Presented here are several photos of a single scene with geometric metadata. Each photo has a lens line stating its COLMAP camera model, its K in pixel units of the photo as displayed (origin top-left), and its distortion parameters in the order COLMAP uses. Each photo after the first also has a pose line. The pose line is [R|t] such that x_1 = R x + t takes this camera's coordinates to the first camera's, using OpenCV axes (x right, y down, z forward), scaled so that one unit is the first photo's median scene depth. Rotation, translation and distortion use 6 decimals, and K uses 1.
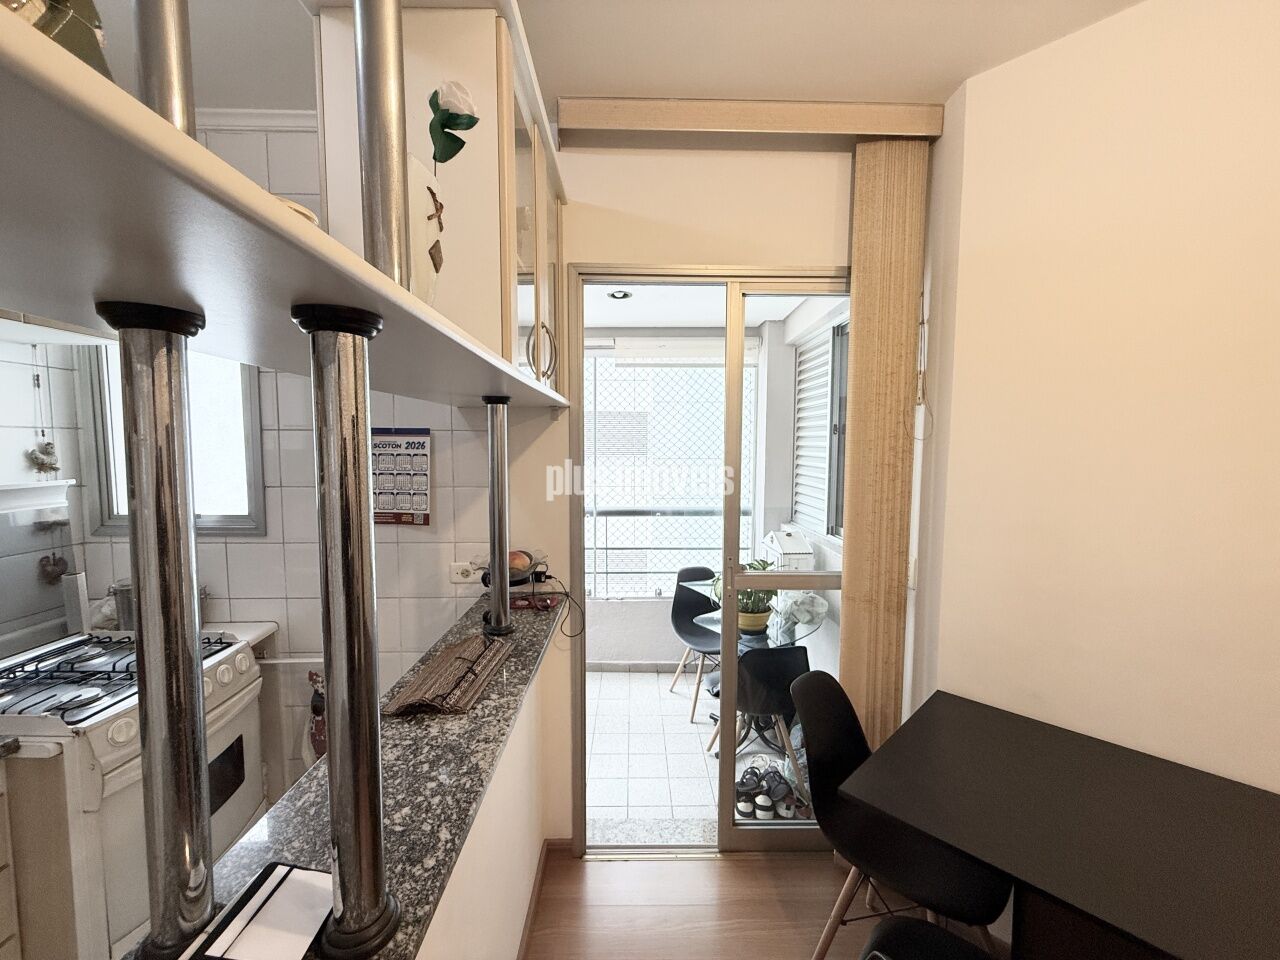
lens RADIAL K [[511.0, 0, 640.5], [0, 511.0, 479.5], [0, 0, 1]] dist [-0.001324, 0.000026]
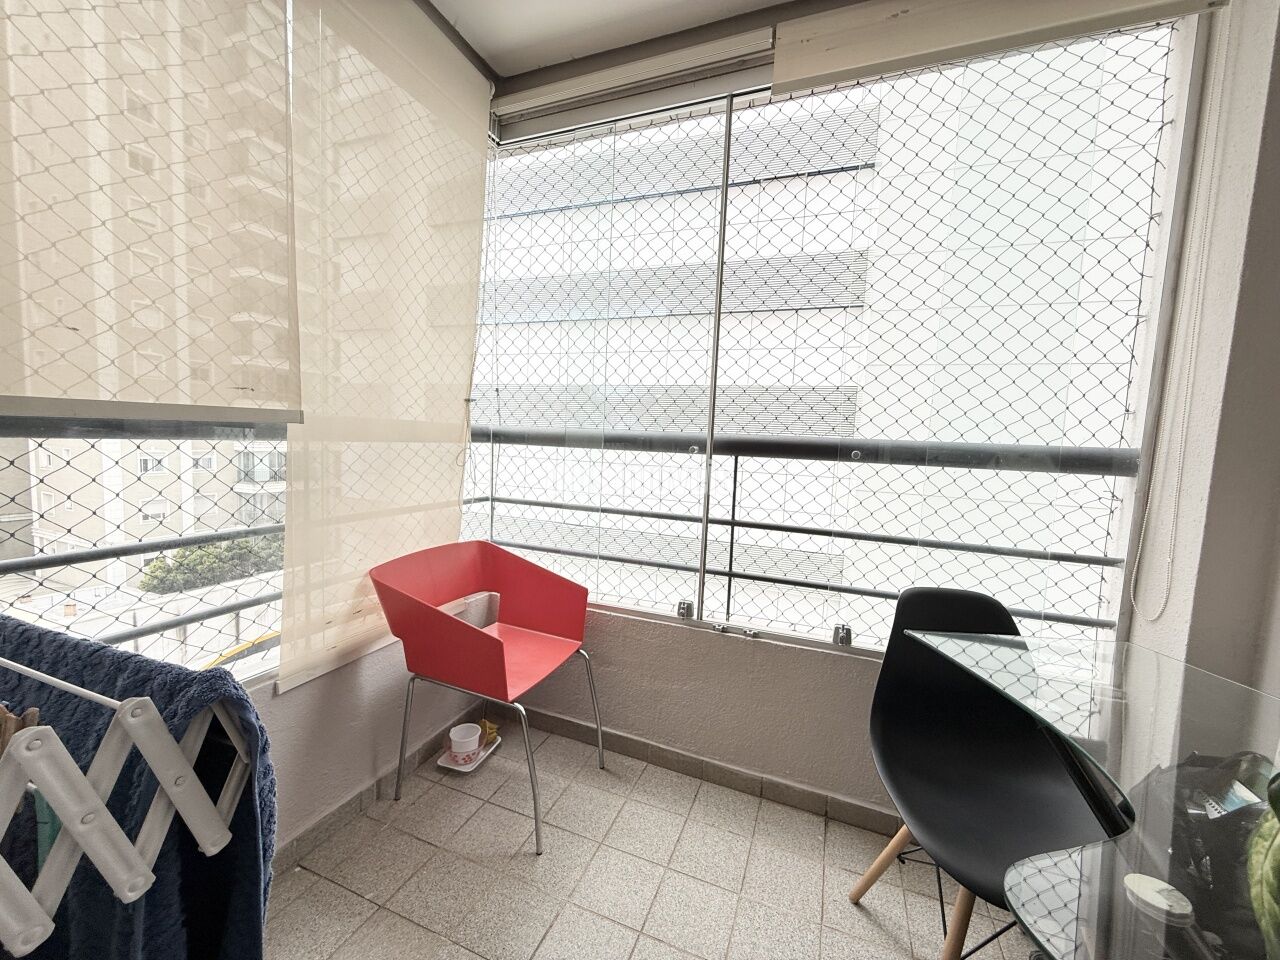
lens RADIAL K [[511.0, 0, 635.0], [0, 511.0, 472.4], [0, 0, 1]] dist [-0.001324, 0.000026]
pose [[0.921267, 0.070272, -0.382530, 0.028686], [-0.071068, 0.997398, 0.012068, 0.090832], [0.382383, 0.016067, 0.923864, 0.531521]]
